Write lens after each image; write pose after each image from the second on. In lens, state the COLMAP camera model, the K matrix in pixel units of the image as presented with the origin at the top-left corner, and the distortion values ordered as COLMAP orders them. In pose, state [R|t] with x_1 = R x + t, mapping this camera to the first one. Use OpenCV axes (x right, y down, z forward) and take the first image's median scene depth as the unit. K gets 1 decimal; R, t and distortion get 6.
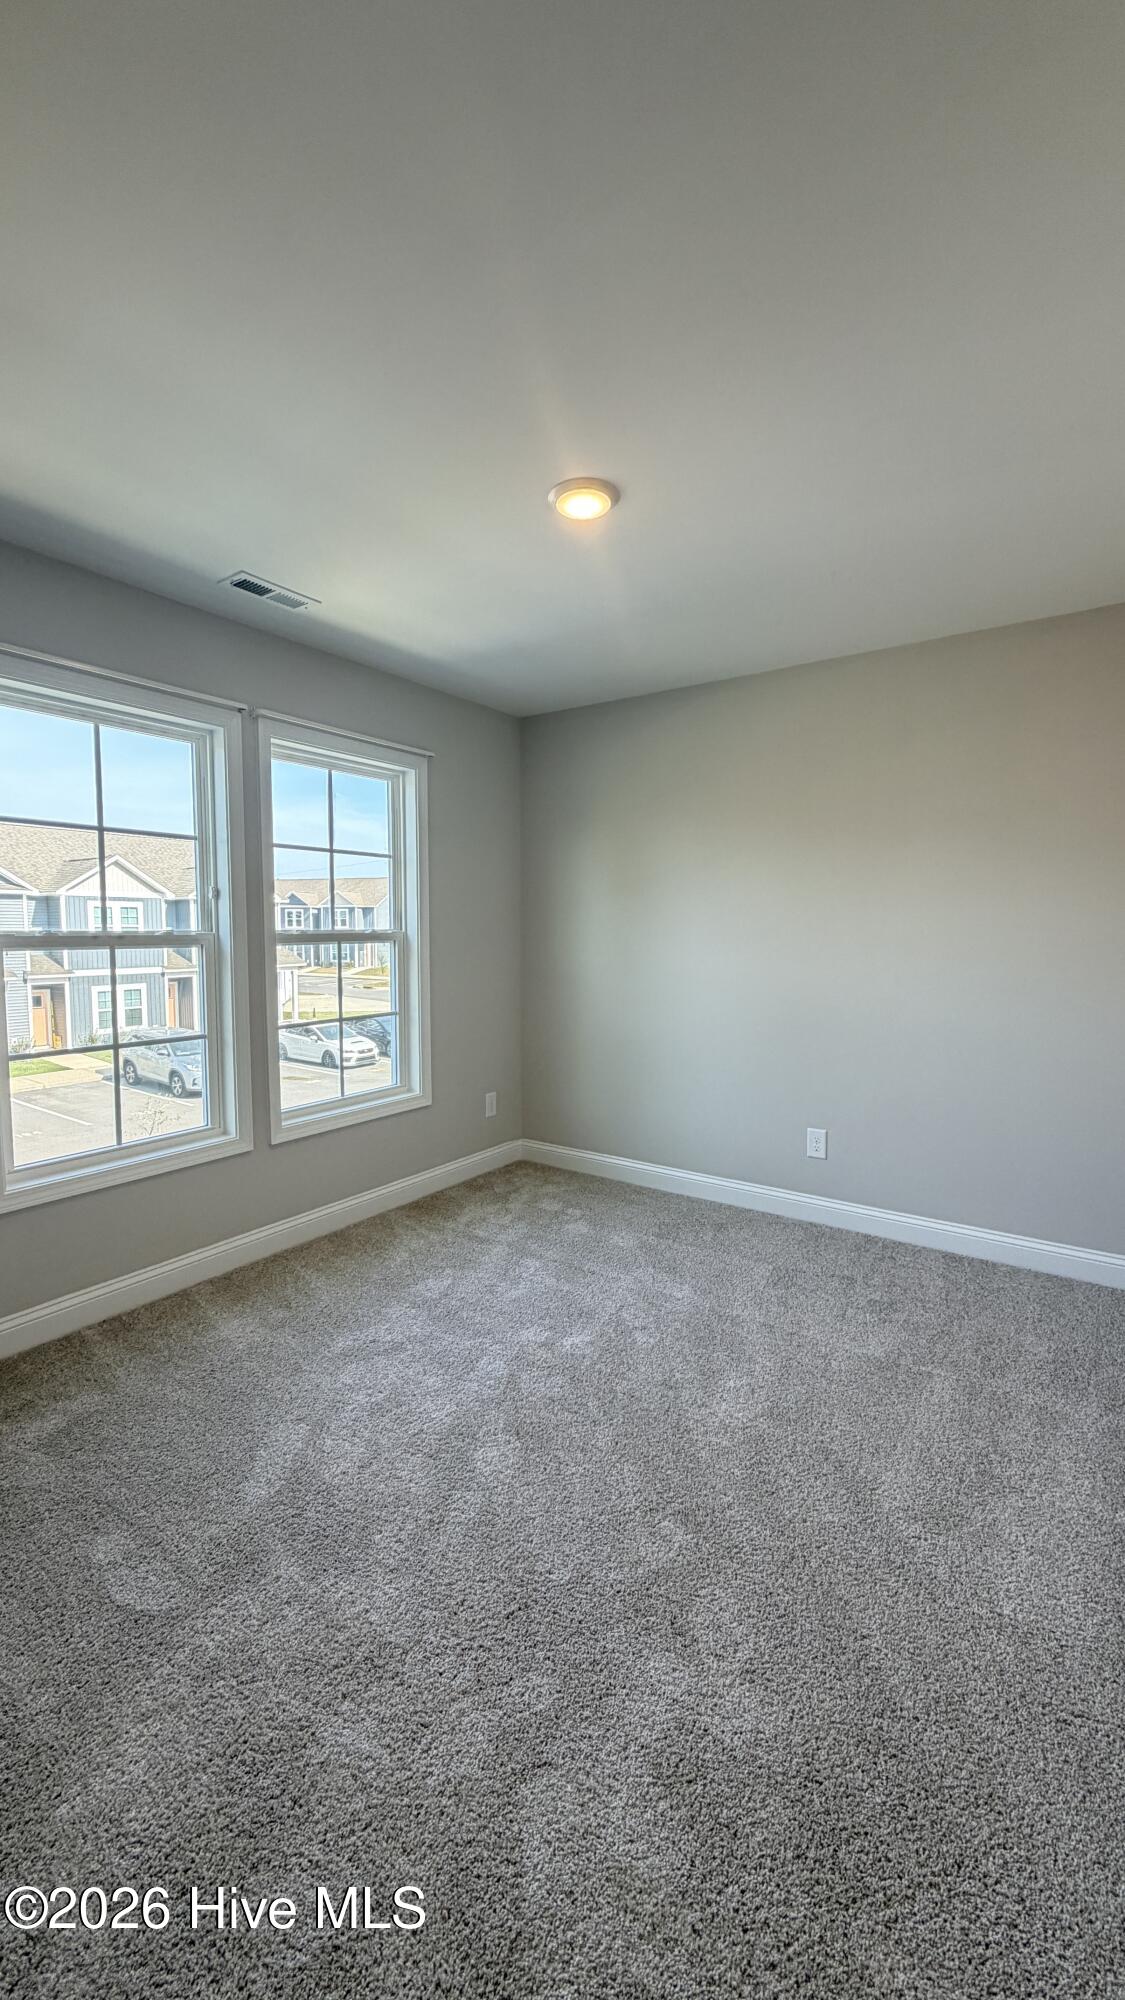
lens RADIAL K [[796.8, 0, 560.6], [0, 796.8, 990.4], [0, 0, 1]] dist [0.000429, 0.000071]
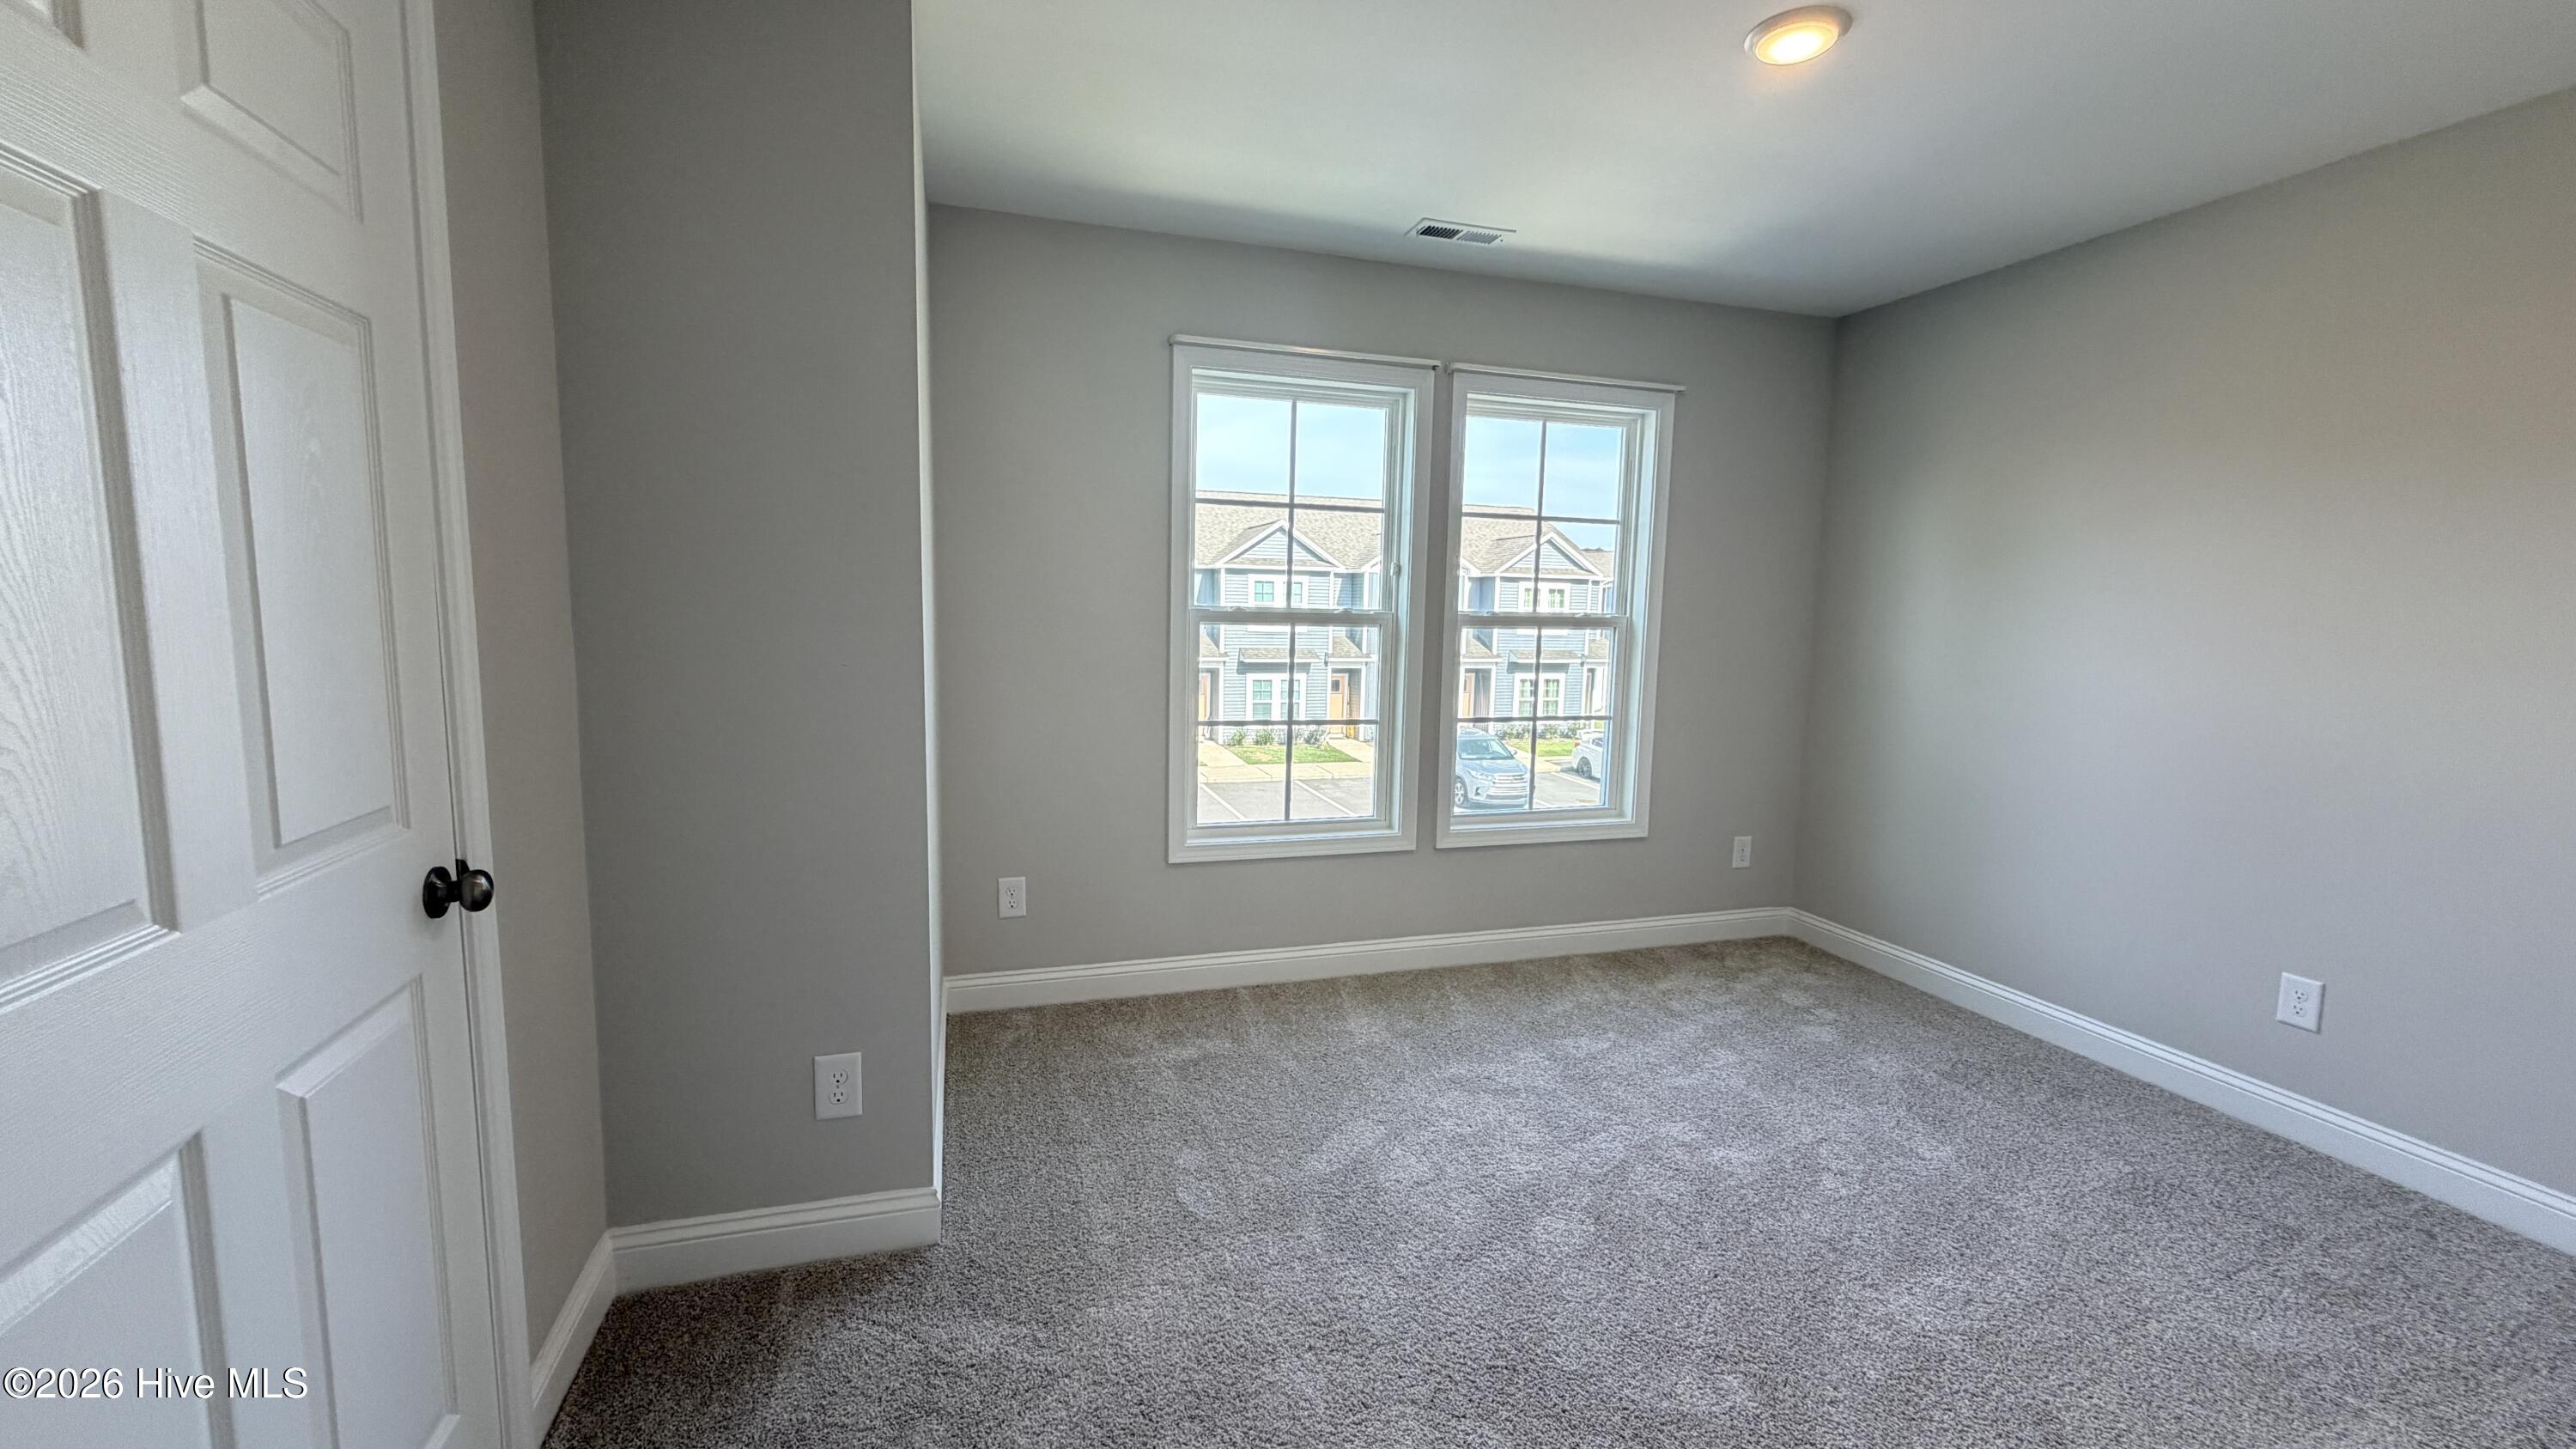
lens RADIAL K [[1026.5, 0, 1275.8], [0, 1026.5, 723.6], [0, 0, 1]] dist [0.000429, 0.000071]
pose [[0.792330, 0.084610, -0.604197, 0.185905], [-0.067075, 0.996414, 0.051575, 0.004619], [0.606394, -0.000338, 0.795164, -0.038339]]
